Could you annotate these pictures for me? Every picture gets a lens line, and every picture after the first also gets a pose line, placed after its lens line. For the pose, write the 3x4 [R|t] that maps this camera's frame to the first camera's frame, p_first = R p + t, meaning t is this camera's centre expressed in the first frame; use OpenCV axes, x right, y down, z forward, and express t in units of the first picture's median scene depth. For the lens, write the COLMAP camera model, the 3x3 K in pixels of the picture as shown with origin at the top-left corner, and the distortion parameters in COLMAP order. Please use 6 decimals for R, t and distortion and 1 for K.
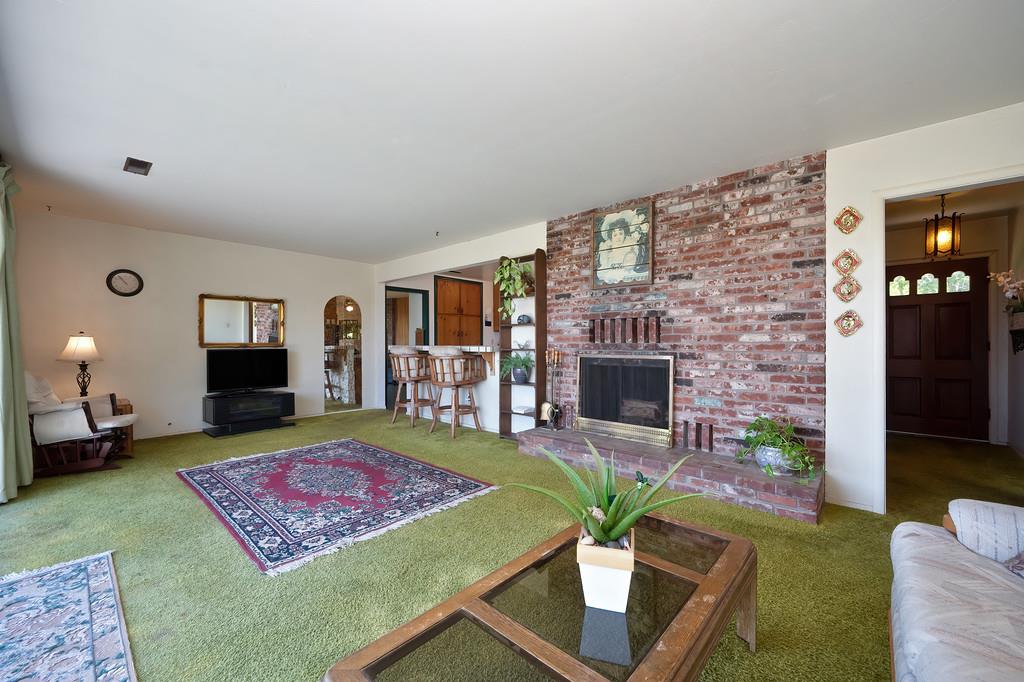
lens RADIAL K [[405.2, 0, 509.1], [0, 405.2, 344.1], [0, 0, 1]] dist [-0.001177, -0.000165]
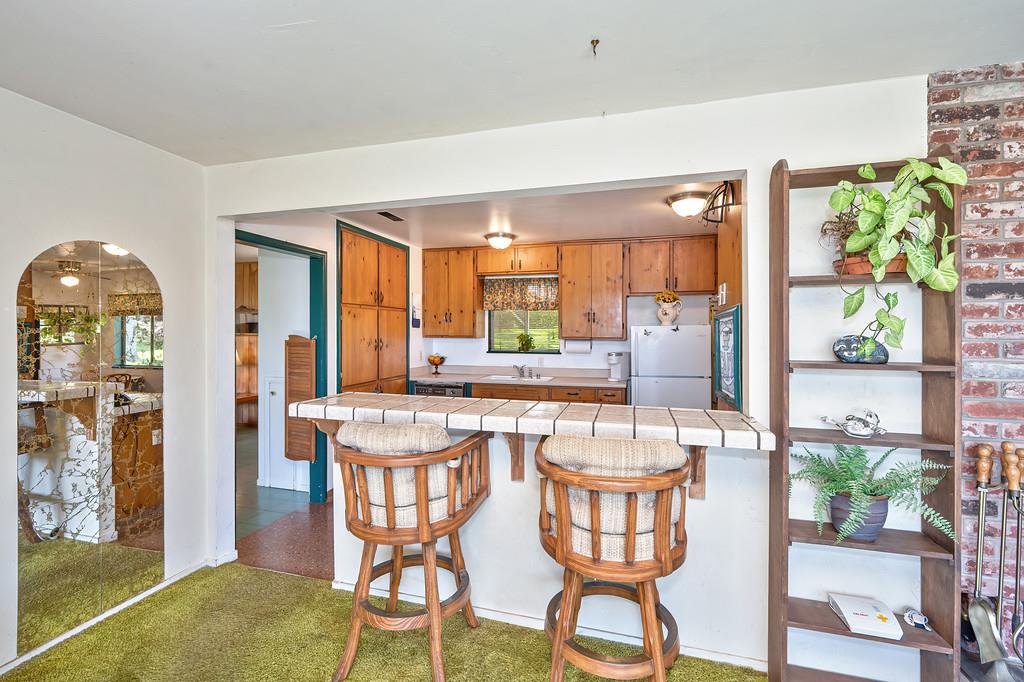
lens RADIAL K [[440.9, 0, 512.3], [0, 440.9, 332.2], [0, 0, 1]] dist [-0.009536, 0.000126]
pose [[0.894199, 0.002701, 0.447661, -0.231292], [-0.002876, 0.999996, -0.000290, -0.044311], [-0.447660, -0.001029, 0.894203, 0.473089]]
